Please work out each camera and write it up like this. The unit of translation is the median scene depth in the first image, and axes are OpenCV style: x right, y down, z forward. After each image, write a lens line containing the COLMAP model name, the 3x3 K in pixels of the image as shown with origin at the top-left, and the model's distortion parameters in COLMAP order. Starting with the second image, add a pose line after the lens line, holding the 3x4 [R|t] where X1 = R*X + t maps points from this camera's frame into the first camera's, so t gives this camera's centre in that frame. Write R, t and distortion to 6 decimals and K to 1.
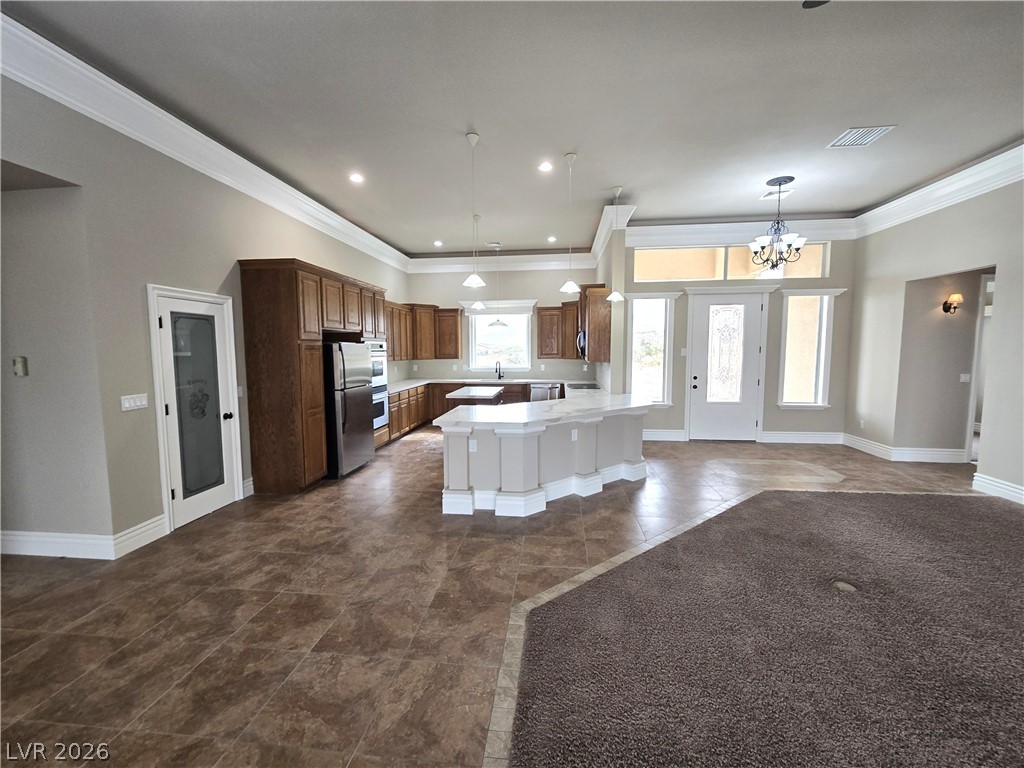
lens RADIAL K [[424.3, 0, 509.2], [0, 424.3, 389.1], [0, 0, 1]] dist [-0.006480, 0.004083]
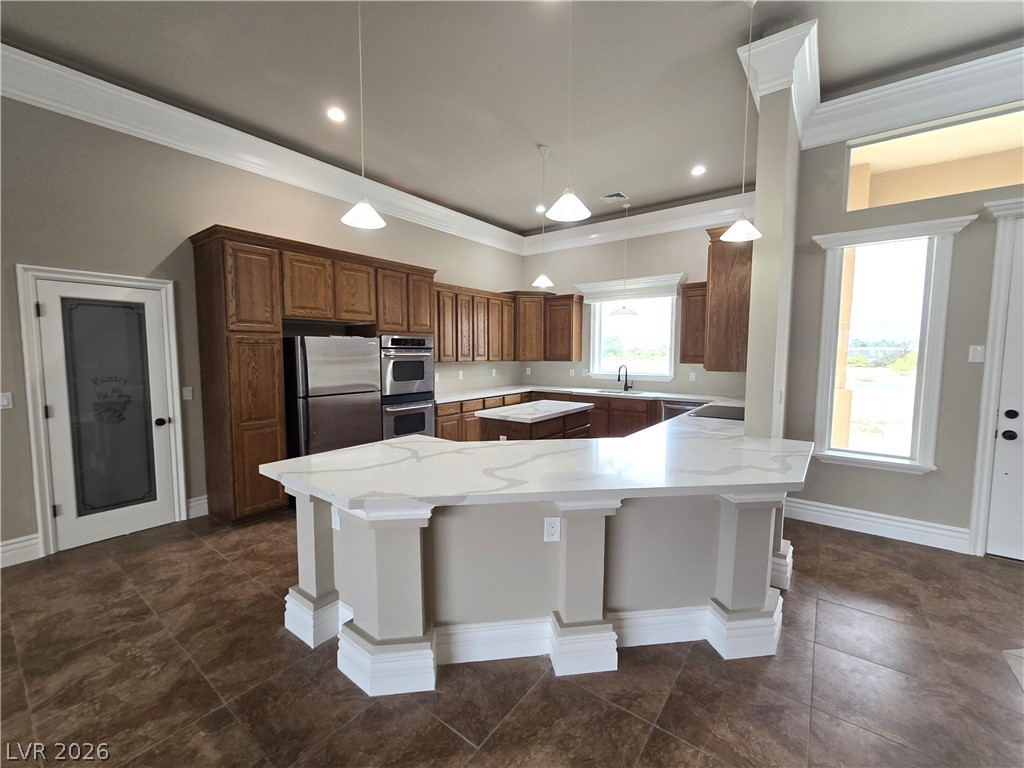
lens RADIAL K [[424.3, 0, 508.9], [0, 424.3, 391.8], [0, 0, 1]] dist [-0.006480, 0.004083]
pose [[0.862858, 0.054603, -0.502488, 0.352580], [-0.054714, 0.998396, 0.014538, -0.046320], [0.502476, 0.014949, 0.864462, 0.612784]]
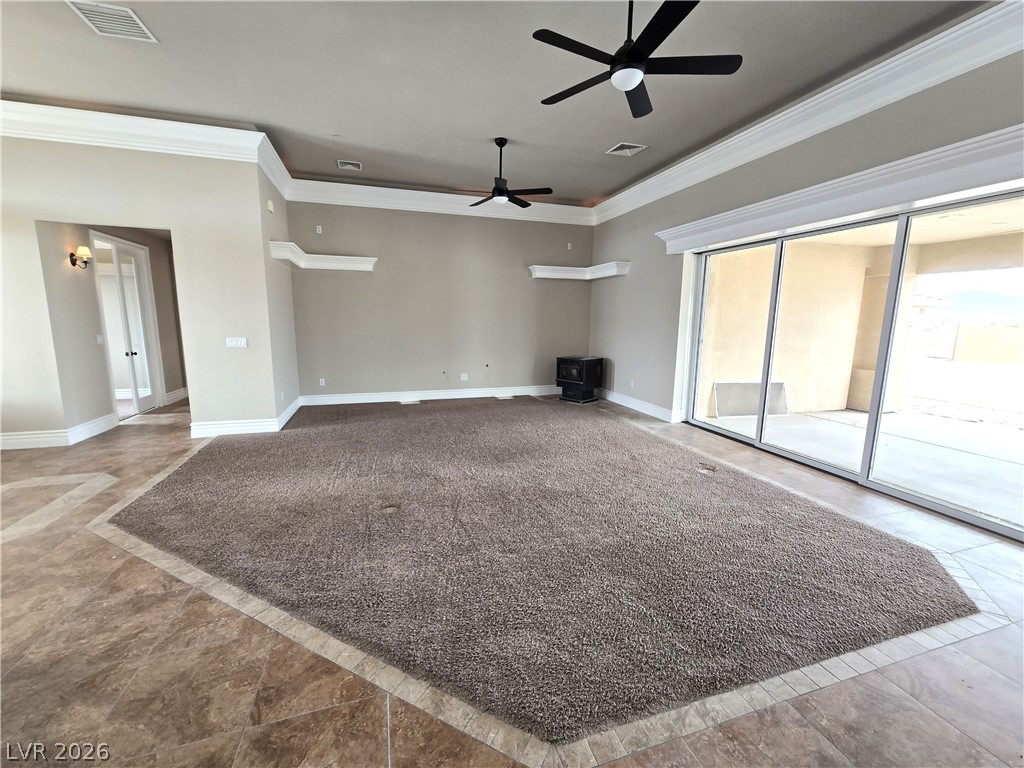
lens RADIAL K [[424.3, 0, 508.8], [0, 424.3, 390.4], [0, 0, 1]] dist [-0.006480, 0.004083]
pose [[-0.409933, -0.157887, 0.898347, -0.222631], [0.078893, 0.975076, 0.207373, -0.050418], [-0.908697, 0.155882, -0.387259, 0.701886]]
